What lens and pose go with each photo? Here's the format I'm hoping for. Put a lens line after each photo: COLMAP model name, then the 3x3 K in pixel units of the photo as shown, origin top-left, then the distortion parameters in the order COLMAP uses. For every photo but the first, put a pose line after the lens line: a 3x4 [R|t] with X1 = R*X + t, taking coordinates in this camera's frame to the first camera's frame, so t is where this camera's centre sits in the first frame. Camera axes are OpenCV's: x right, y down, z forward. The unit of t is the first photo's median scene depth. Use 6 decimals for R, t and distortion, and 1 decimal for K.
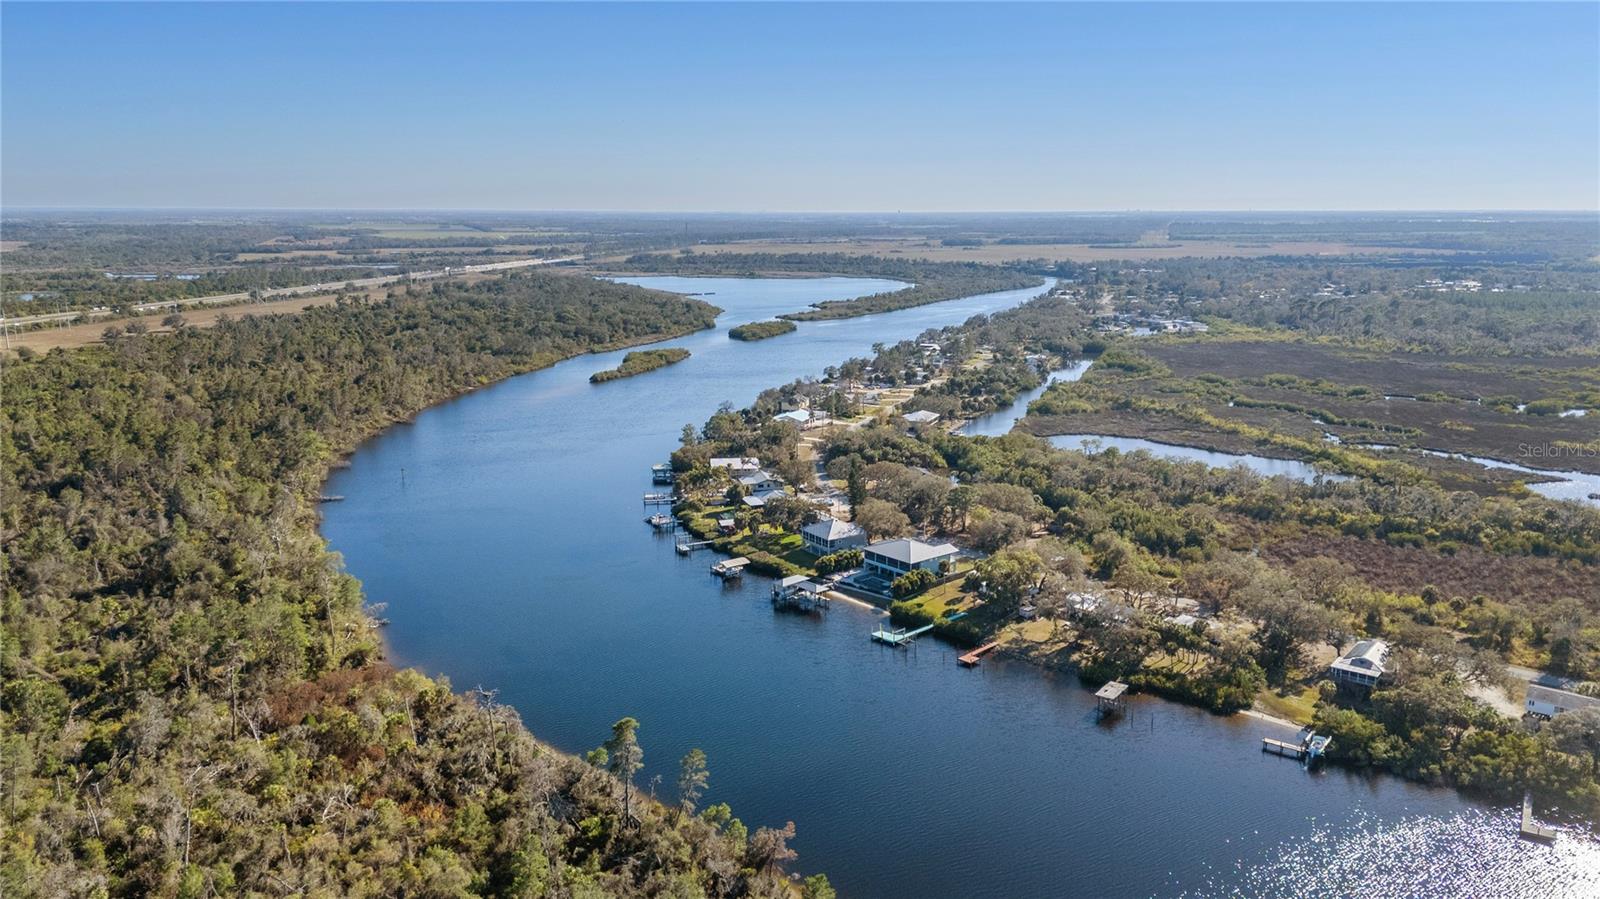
lens RADIAL K [[1164.5, 0, 791.3], [0, 1164.5, 442.1], [0, 0, 1]] dist [0.089758, -0.104782]
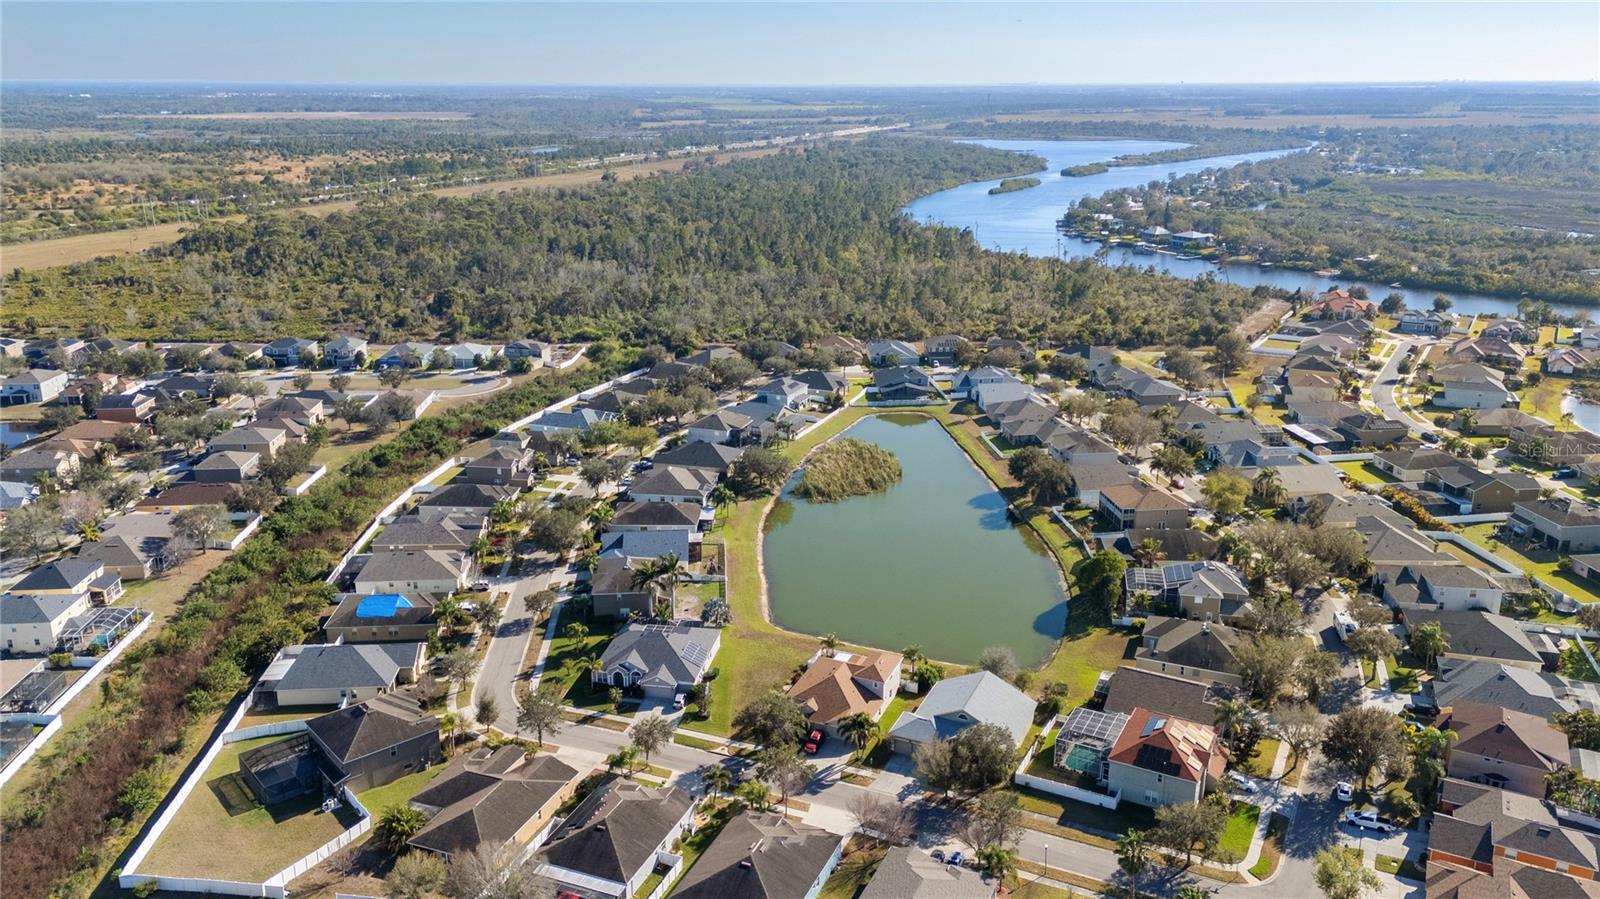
lens RADIAL K [[1164.5, 0, 791.3], [0, 1164.5, 442.1], [0, 0, 1]] dist [0.089758, -0.104782]
pose [[0.976892, 0.061931, -0.204563, -0.030895], [-0.040938, 0.993597, 0.105306, 0.050538], [0.209775, -0.094499, 0.973172, -0.264832]]
